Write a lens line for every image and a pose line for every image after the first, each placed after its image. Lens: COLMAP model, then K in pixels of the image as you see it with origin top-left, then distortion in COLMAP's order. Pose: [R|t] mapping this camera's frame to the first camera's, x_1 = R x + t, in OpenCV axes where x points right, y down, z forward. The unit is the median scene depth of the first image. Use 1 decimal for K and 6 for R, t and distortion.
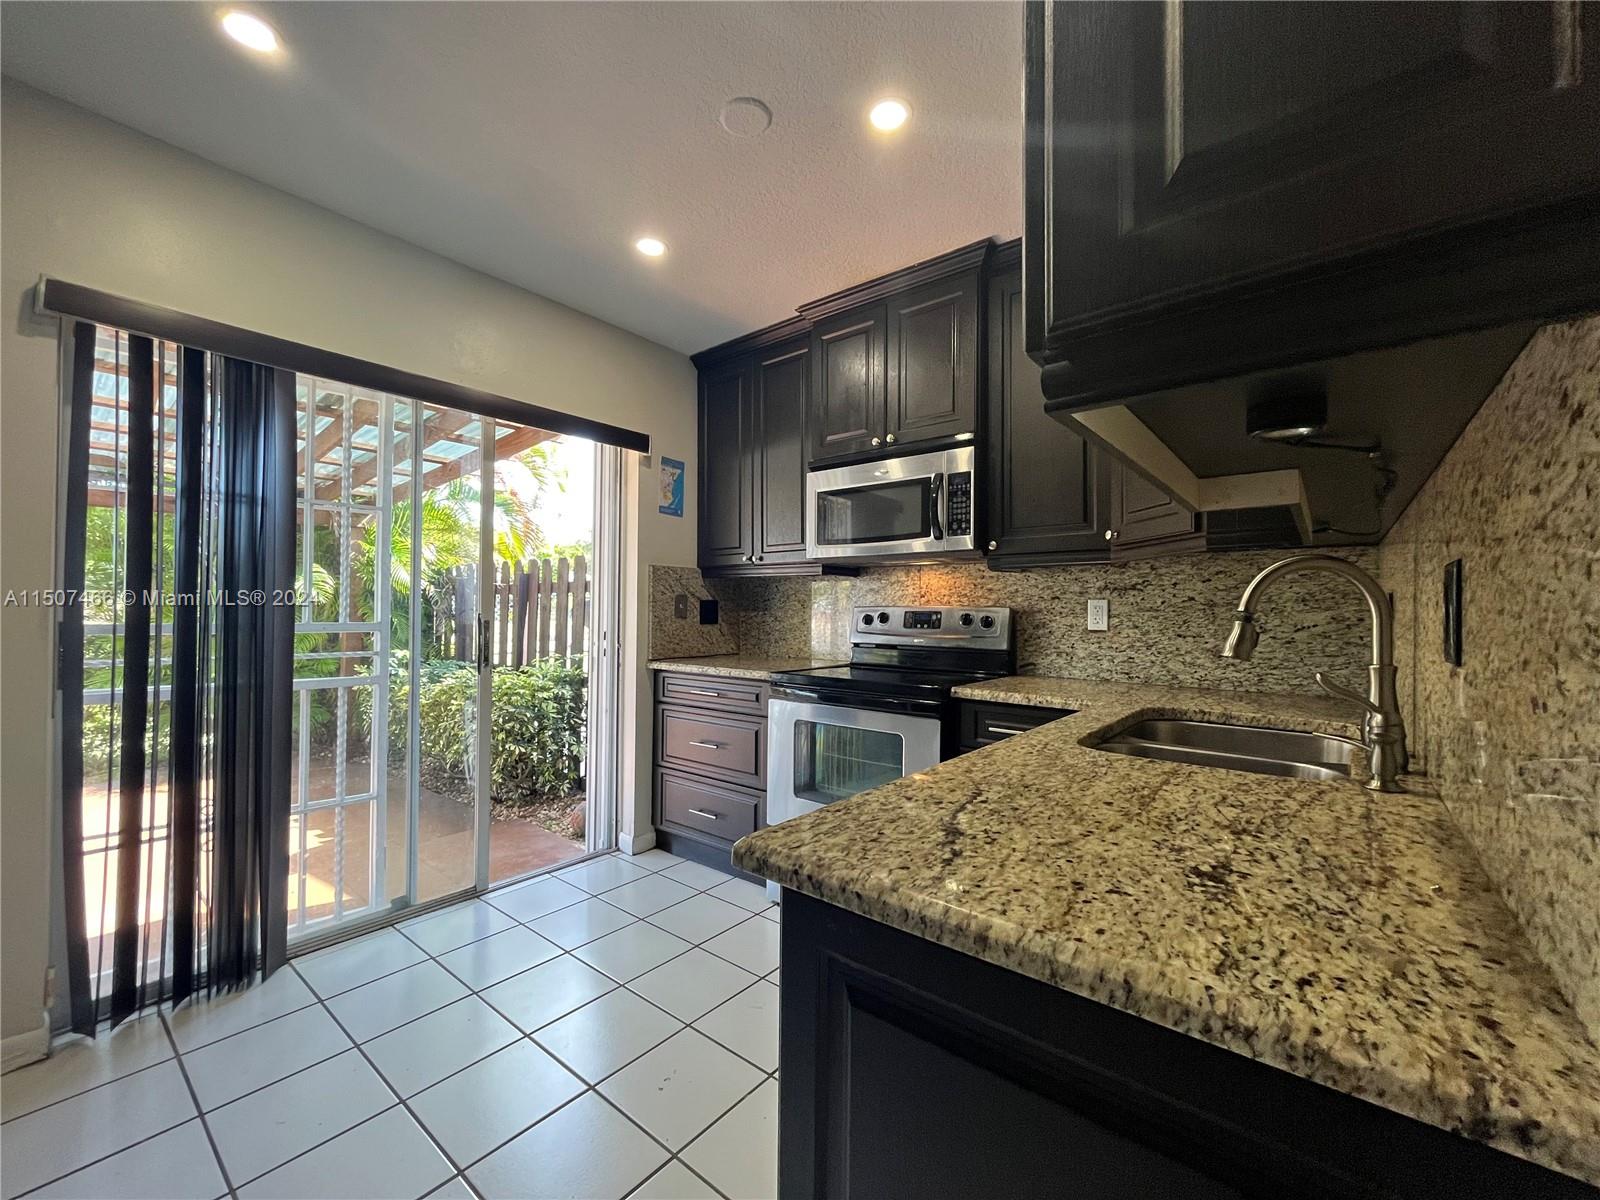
lens RADIAL K [[647.3, 0, 800.5], [0, 647.3, 600.2], [0, 0, 1]] dist [-0.001053, 0.000005]
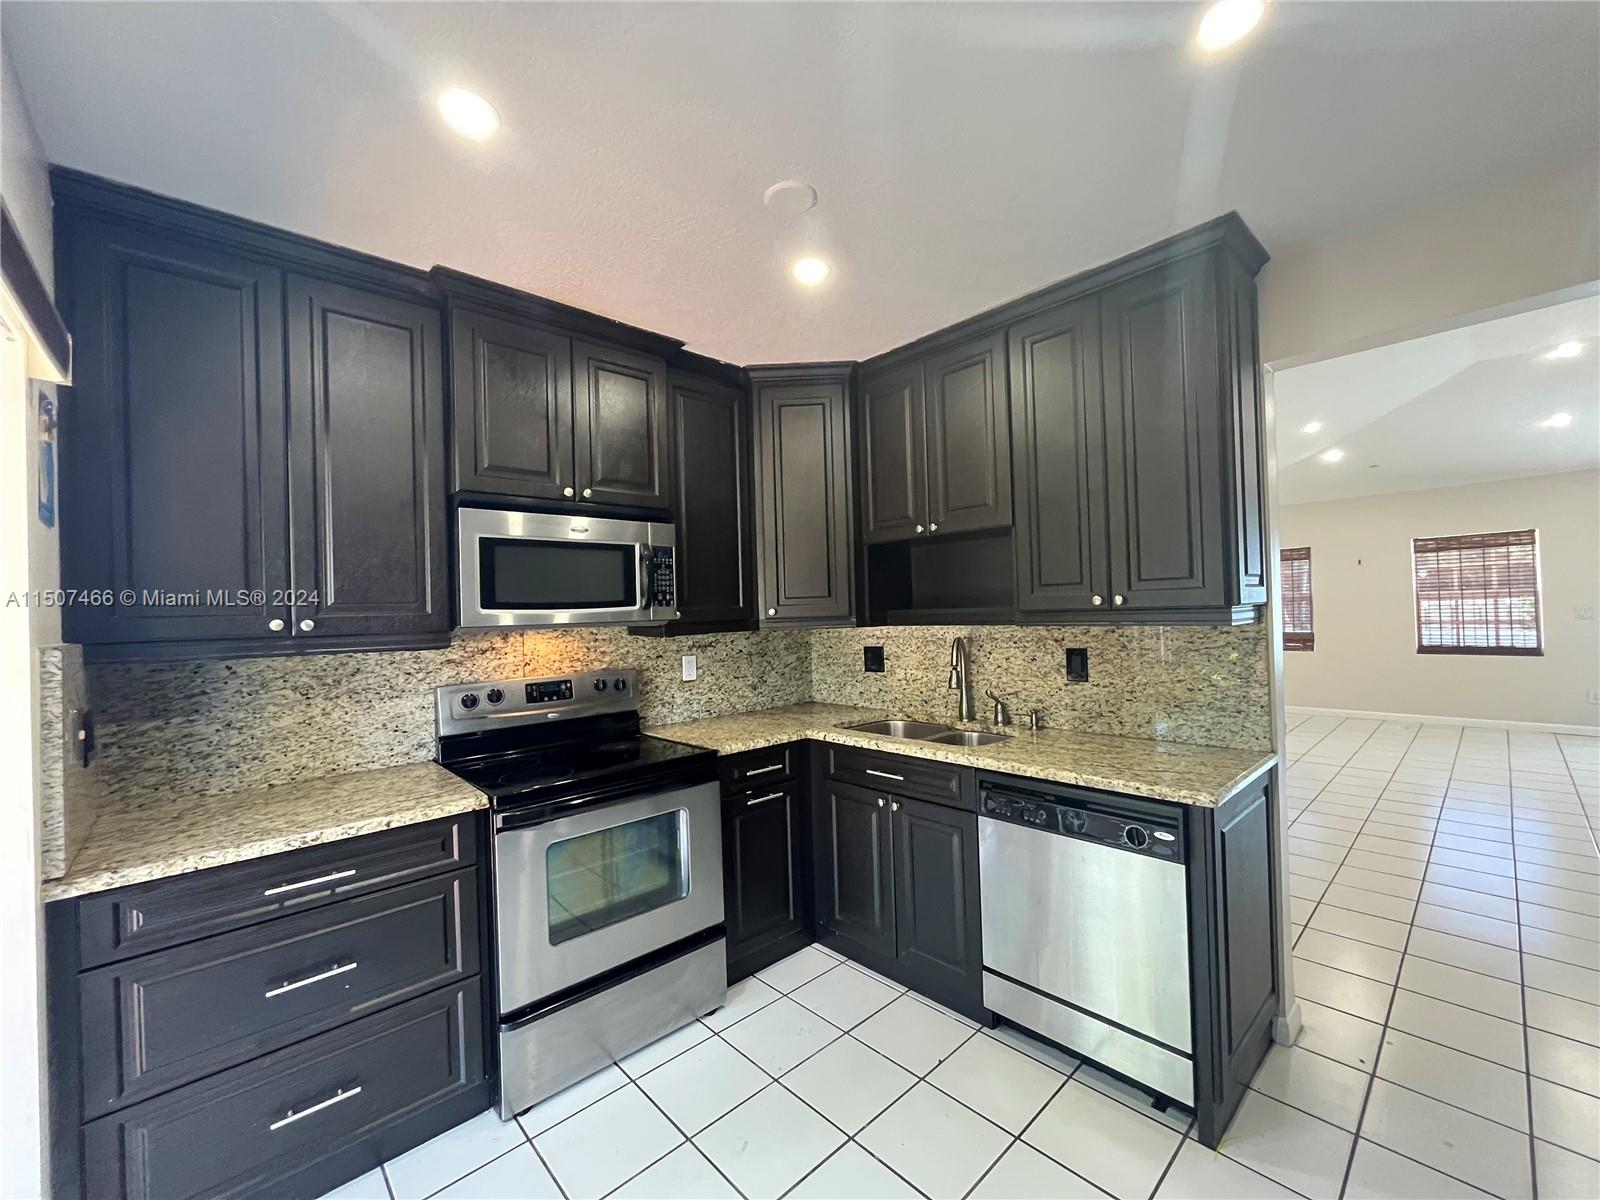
lens RADIAL K [[647.3, 0, 799.5], [0, 647.3, 602.0], [0, 0, 1]] dist [-0.001053, 0.000005]
pose [[0.141238, 0.000219, 0.989976, -0.723776], [0.017242, 0.999848, -0.002681, -0.094870], [-0.989826, 0.017448, 0.141213, 0.598233]]
